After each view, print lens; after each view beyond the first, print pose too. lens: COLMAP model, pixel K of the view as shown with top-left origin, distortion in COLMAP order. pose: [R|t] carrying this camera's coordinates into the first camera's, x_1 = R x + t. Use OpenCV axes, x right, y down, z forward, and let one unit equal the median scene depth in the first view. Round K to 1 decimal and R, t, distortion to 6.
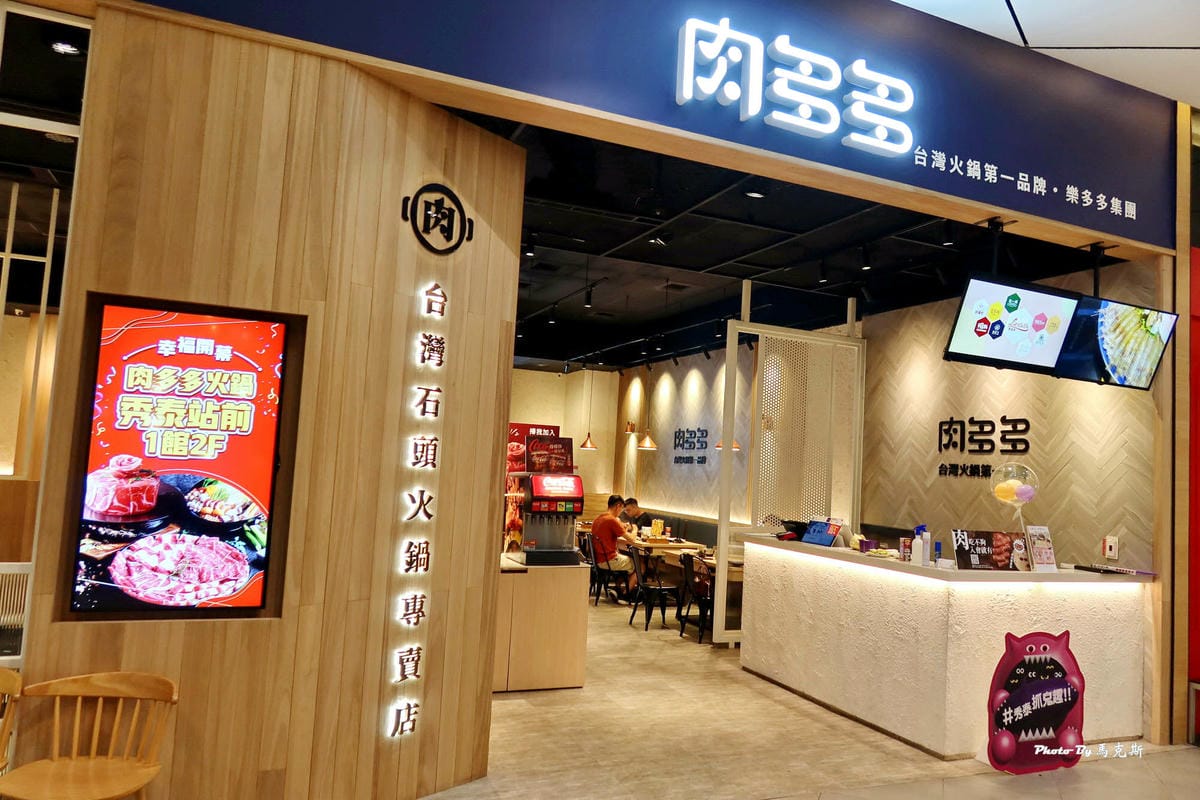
lens RADIAL K [[819.8, 0, 599.0], [0, 819.8, 400.6], [0, 0, 1]] dist [-0.017315, 0.001502]
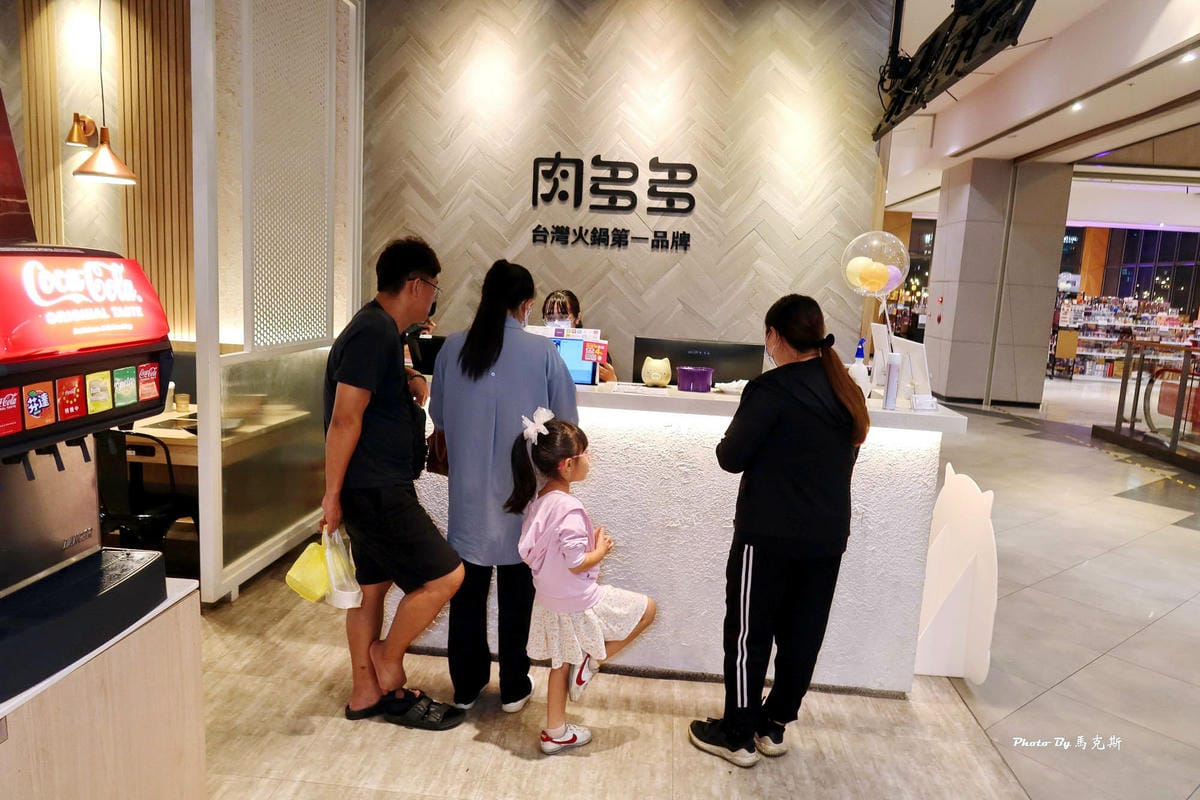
lens RADIAL K [[819.8, 0, 602.4], [0, 819.8, 400.6], [0, 0, 1]] dist [-0.017315, 0.001502]
pose [[0.477848, -0.177056, 0.860414, -0.159821], [-0.092828, 0.963815, 0.249887, 0.049146], [-0.873524, -0.199278, 0.444122, 0.707087]]
